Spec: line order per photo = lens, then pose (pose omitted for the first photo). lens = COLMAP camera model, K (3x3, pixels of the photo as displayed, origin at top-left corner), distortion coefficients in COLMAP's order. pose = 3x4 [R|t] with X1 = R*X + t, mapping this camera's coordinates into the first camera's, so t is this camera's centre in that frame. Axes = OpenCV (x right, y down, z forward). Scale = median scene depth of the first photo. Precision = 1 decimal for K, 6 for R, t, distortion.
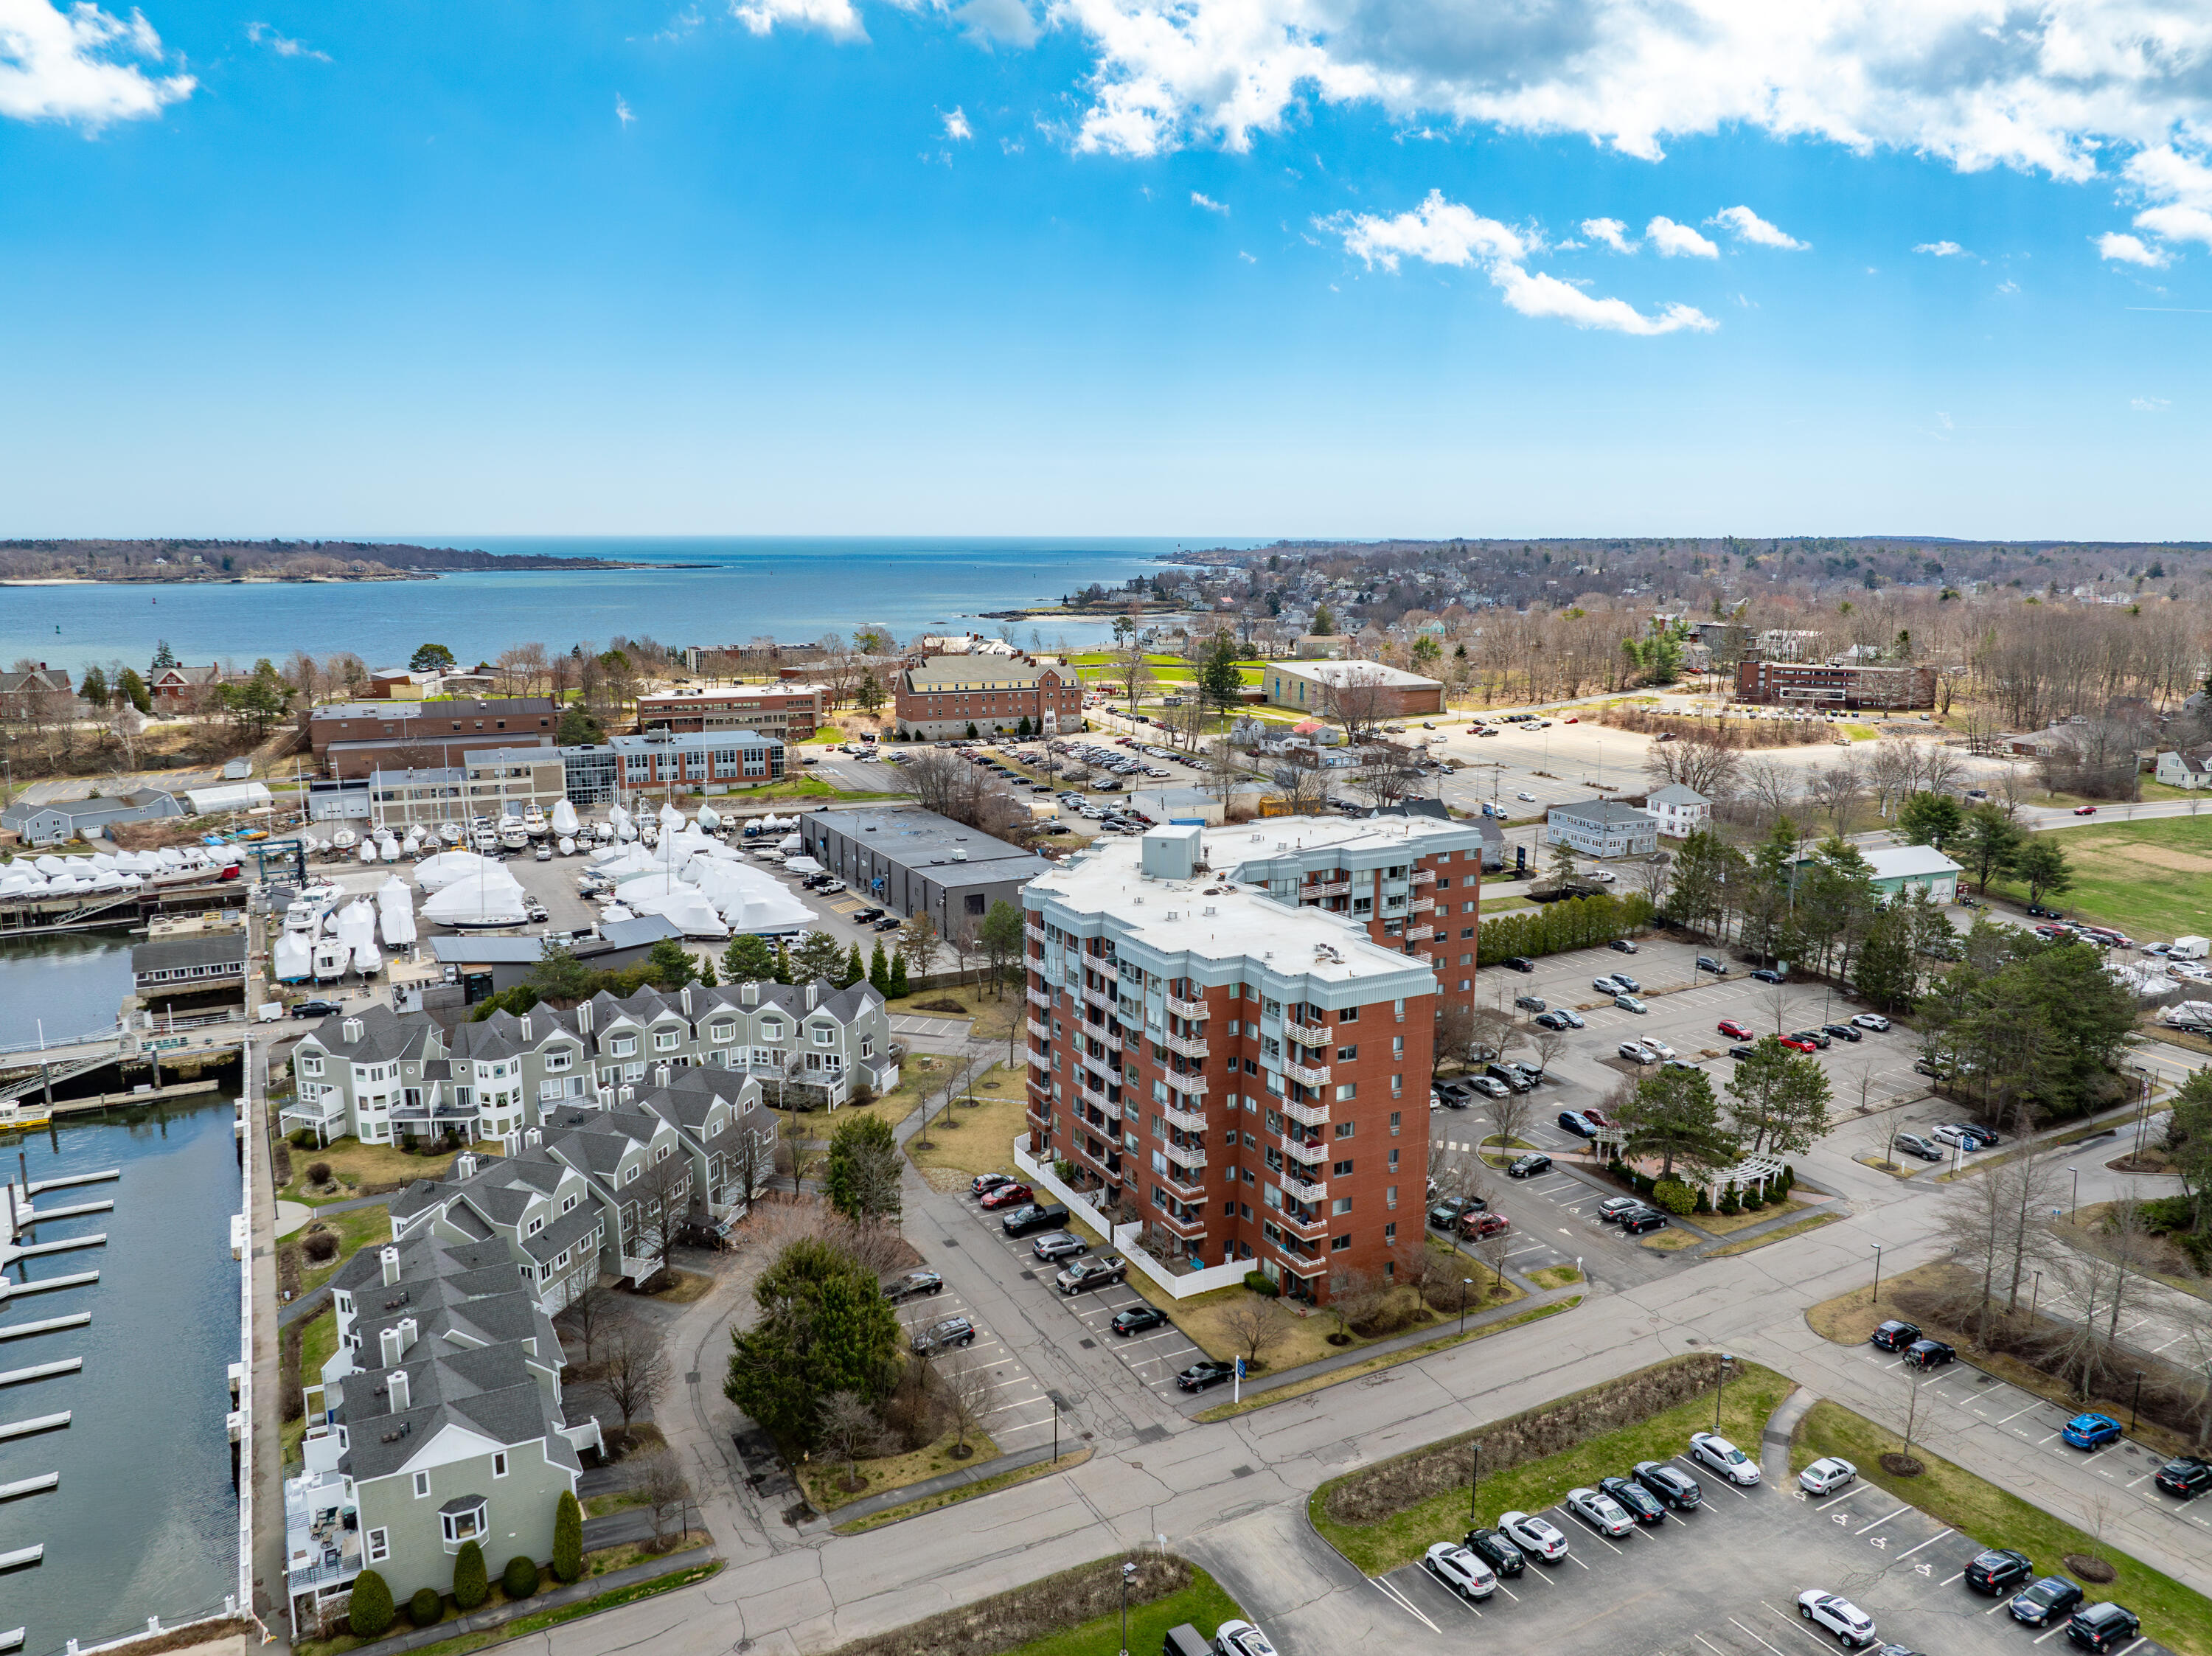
lens RADIAL K [[1554.1, 0, 1112.7], [0, 1554.1, 819.6], [0, 0, 1]] dist [-0.031848, -0.002170]
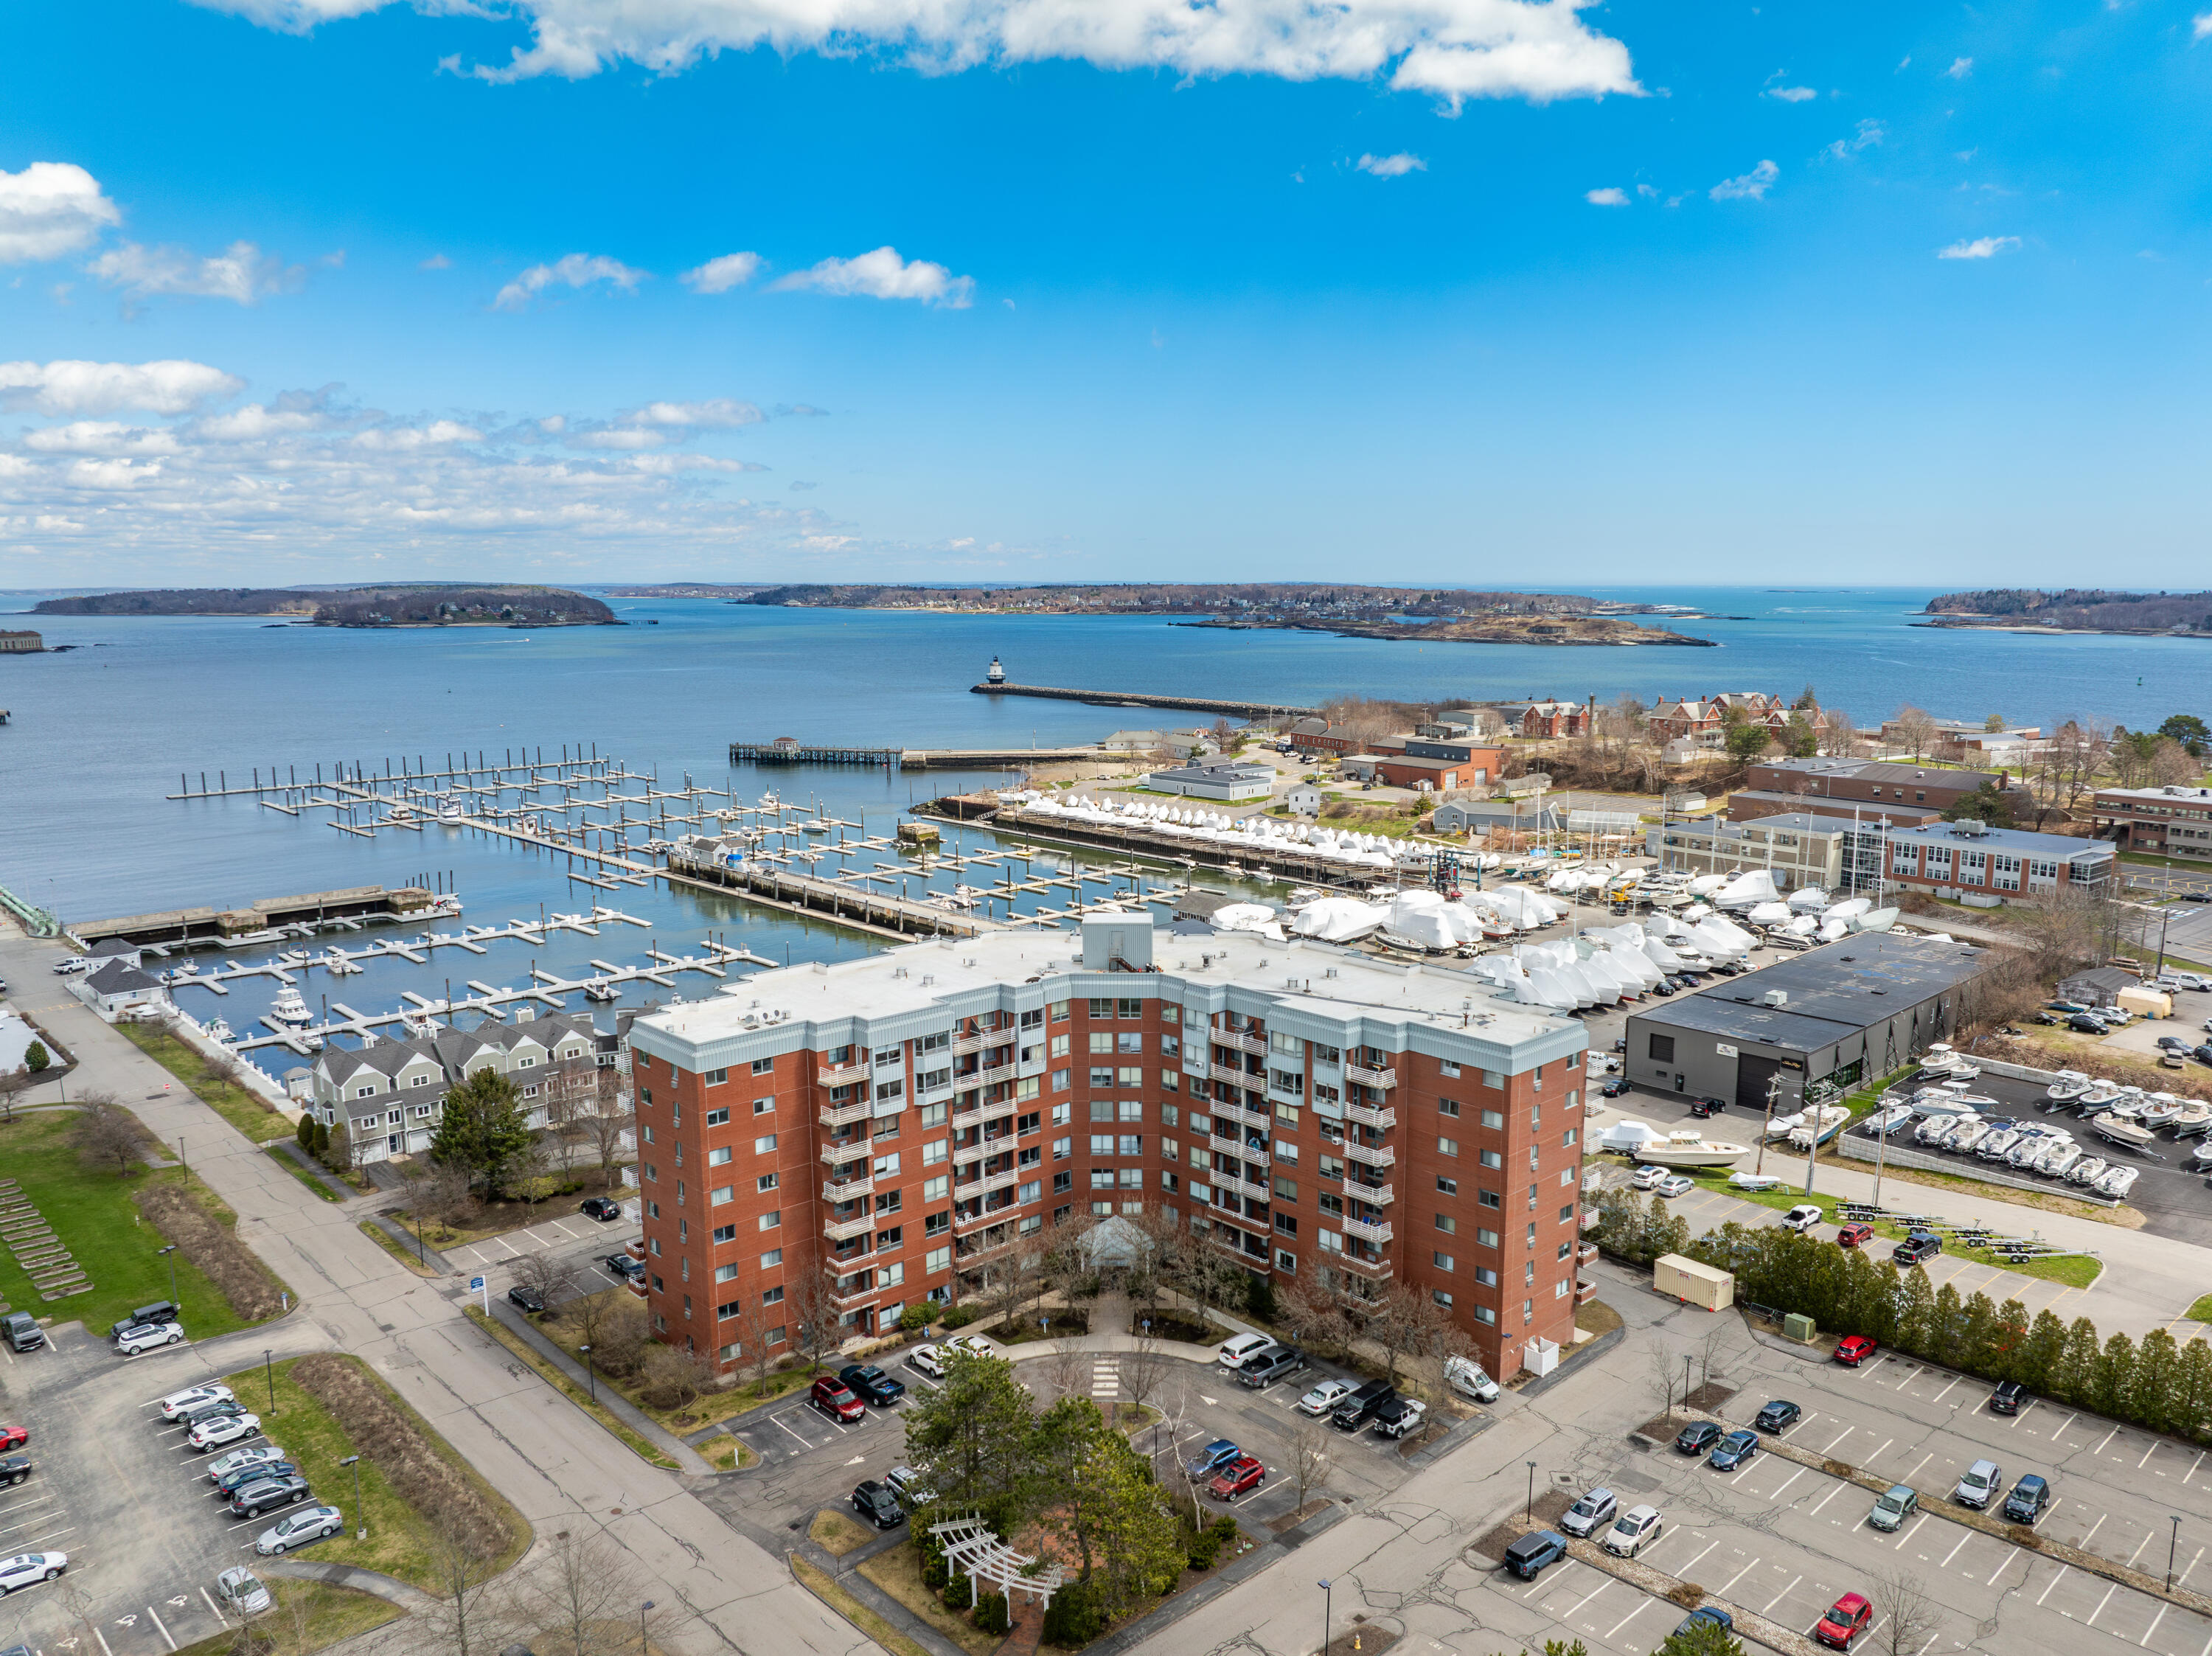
lens RADIAL K [[1635.6, 0, 1170.1], [0, 1635.6, 831.9], [0, 0, 1]] dist [-0.031924, -0.001159]
pose [[0.277089, 0.143395, -0.950084, 0.873855], [-0.174222, 0.979909, 0.097085, -0.128731], [0.944917, 0.138624, 0.296505, 0.692324]]
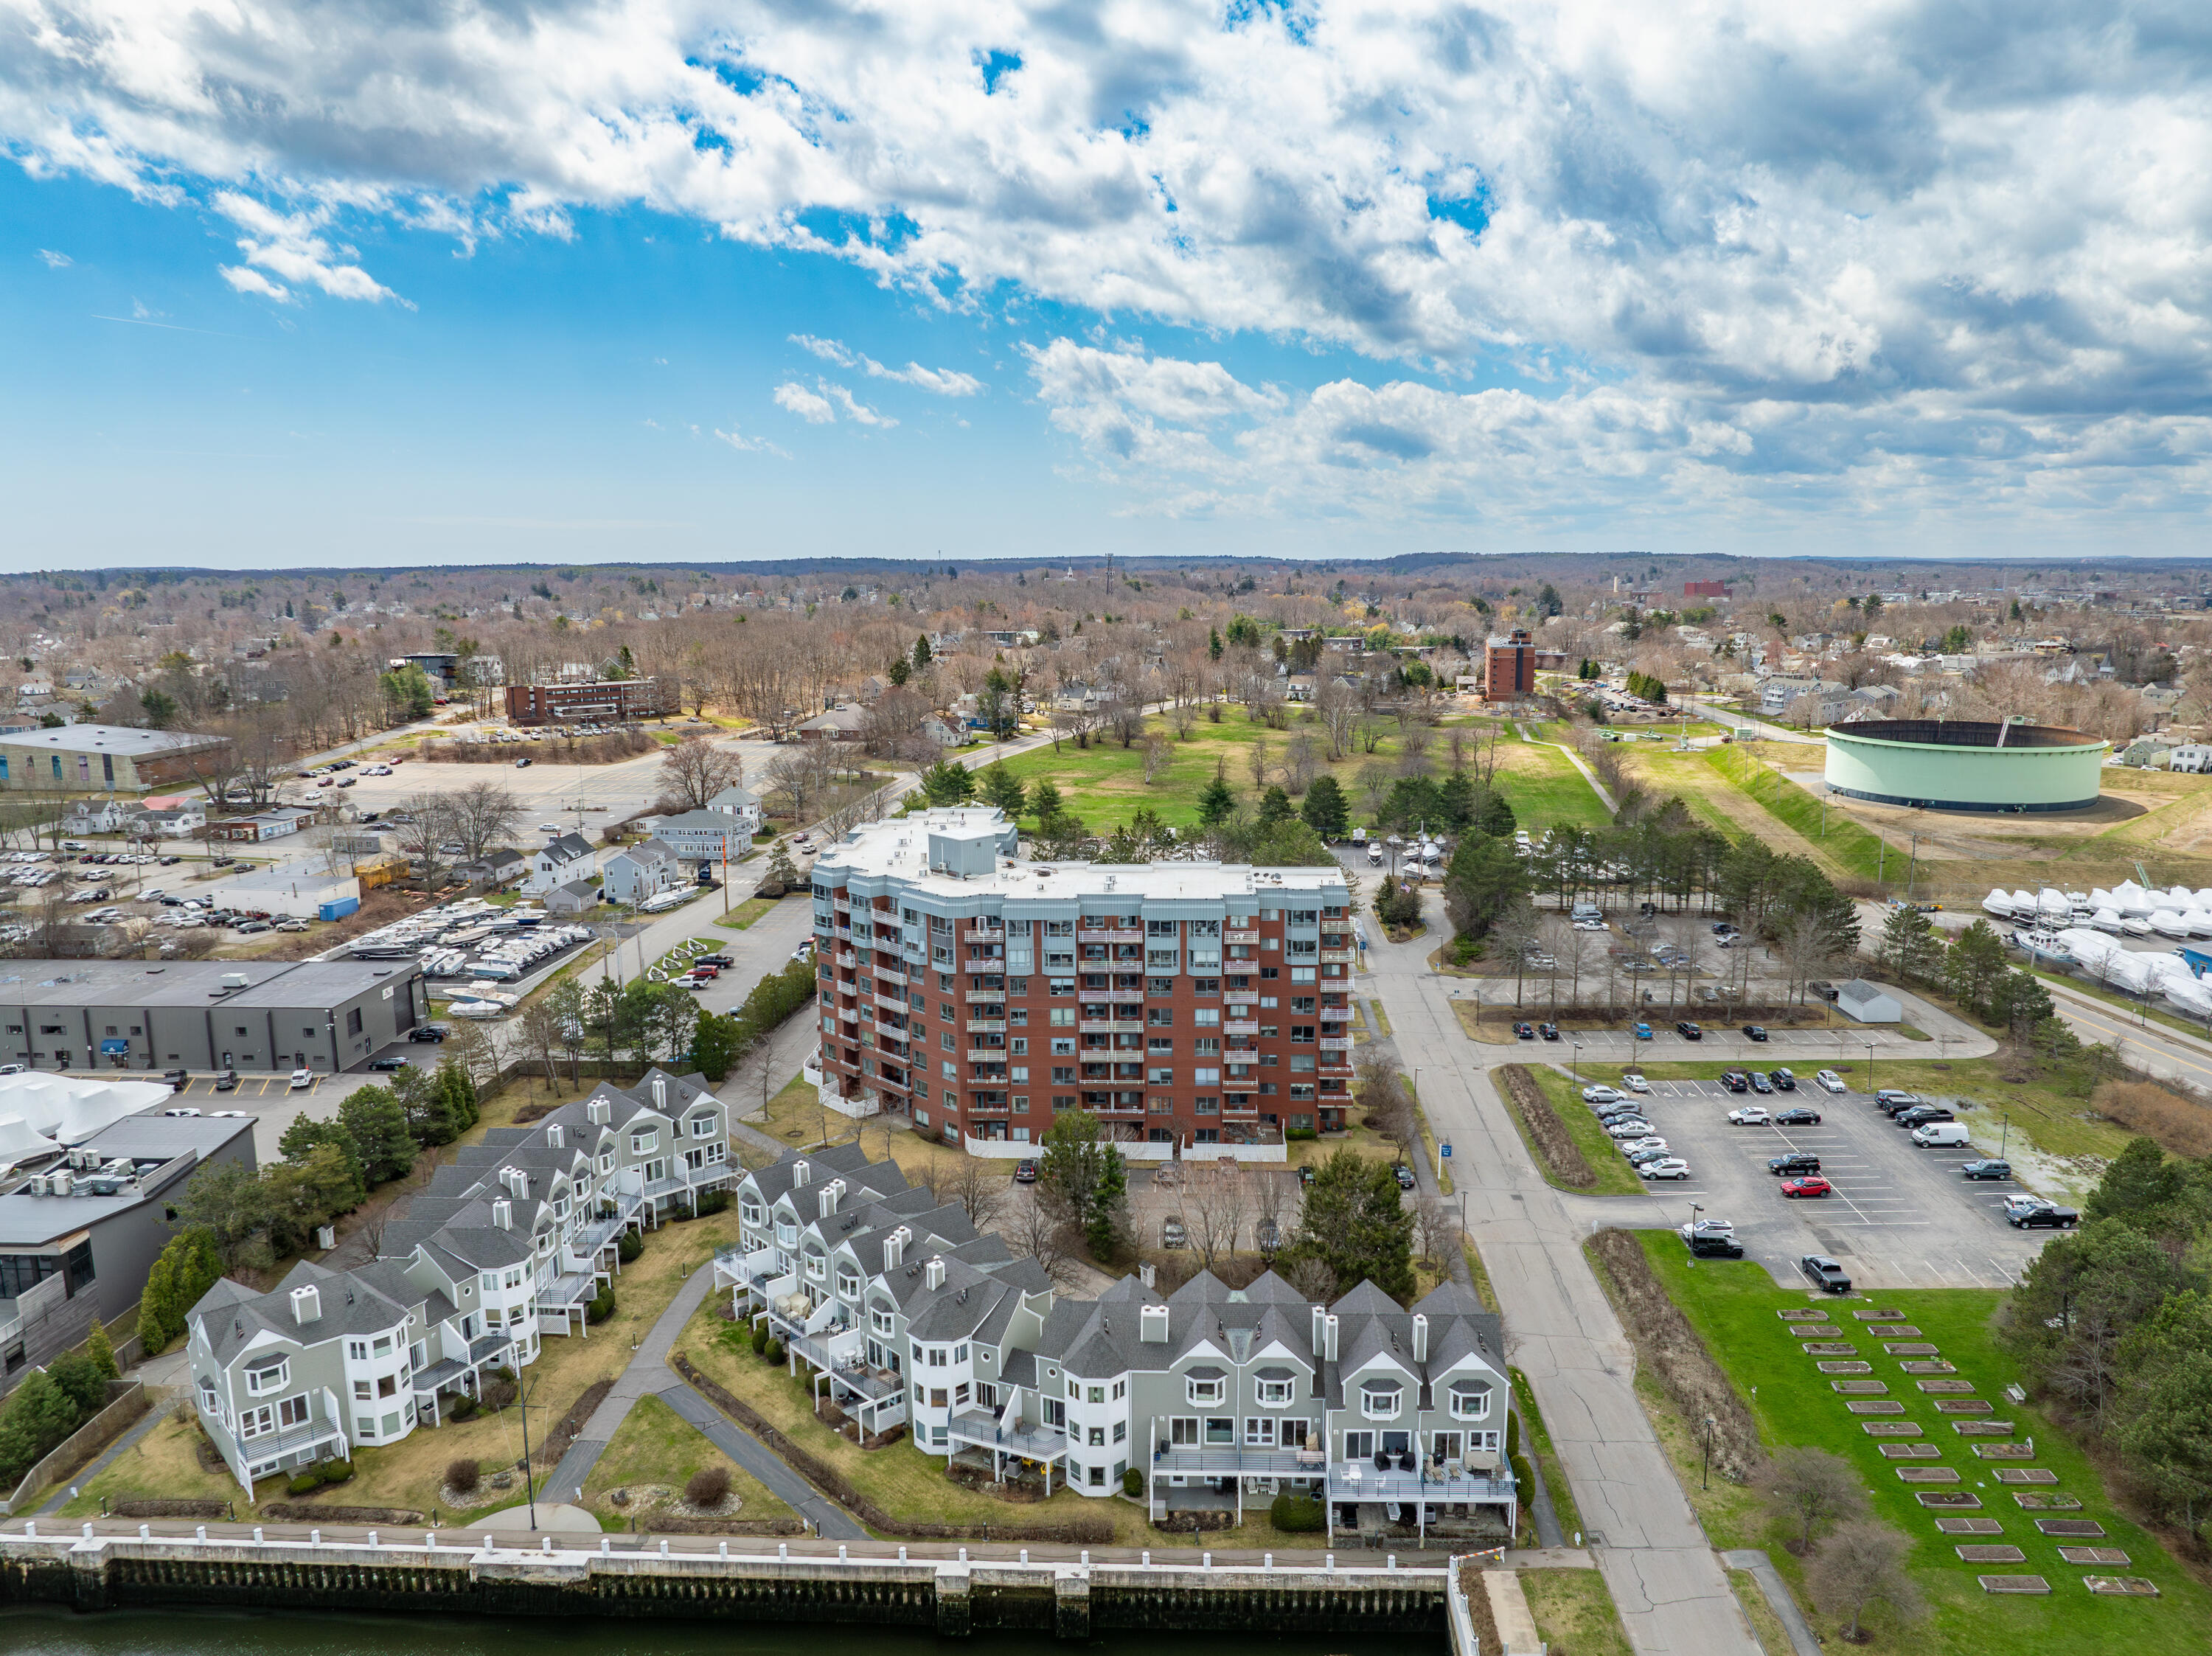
lens RADIAL K [[1602.8, 0, 1124.3], [0, 1602.8, 826.2], [0, 0, 1]] dist [-0.025940, -0.001836]
pose [[0.520934, -0.149493, 0.840405, -0.793044], [0.165811, 0.983513, 0.072169, -0.056067], [-0.837338, 0.101753, 0.537133, 0.278036]]
